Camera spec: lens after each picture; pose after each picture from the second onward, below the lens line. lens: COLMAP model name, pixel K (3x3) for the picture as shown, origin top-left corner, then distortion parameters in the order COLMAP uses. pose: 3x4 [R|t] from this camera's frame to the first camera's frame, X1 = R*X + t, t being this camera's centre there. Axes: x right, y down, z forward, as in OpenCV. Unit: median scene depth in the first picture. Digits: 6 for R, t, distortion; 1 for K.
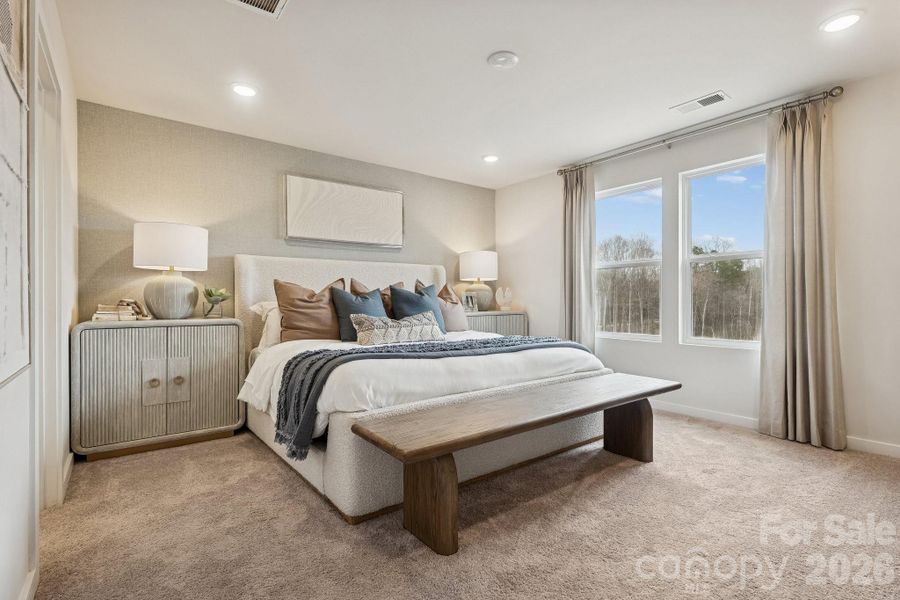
lens RADIAL K [[417.2, 0, 452.4], [0, 417.2, 303.5], [0, 0, 1]] dist [0.000576, -0.000302]
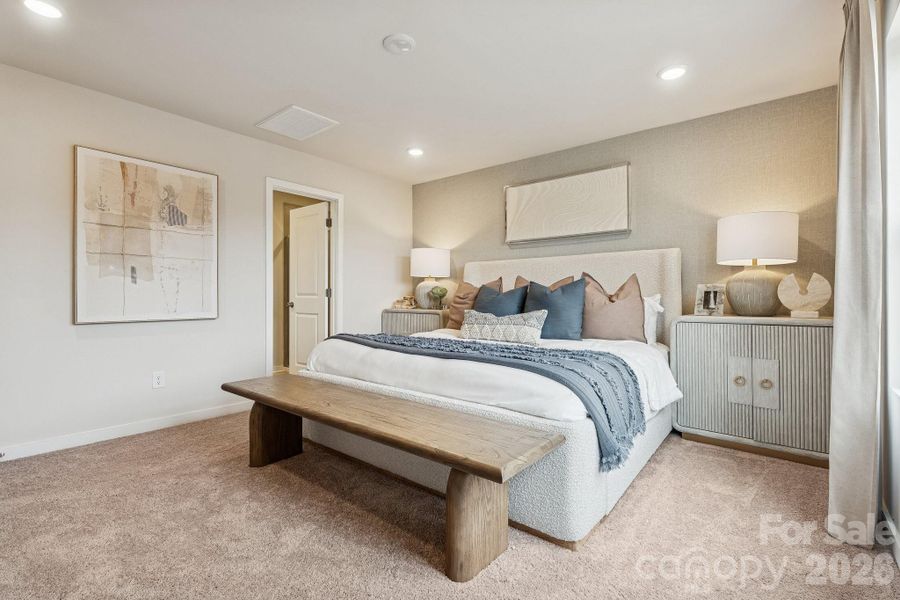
lens RADIAL K [[430.2, 0, 448.6], [0, 430.2, 292.3], [0, 0, 1]] dist [0.050045, 0.000072]
pose [[0.229340, -0.008180, -0.973312, 0.576234], [-0.006202, 0.999932, -0.009865, -0.006887], [0.973327, 0.008299, 0.229273, 0.450801]]
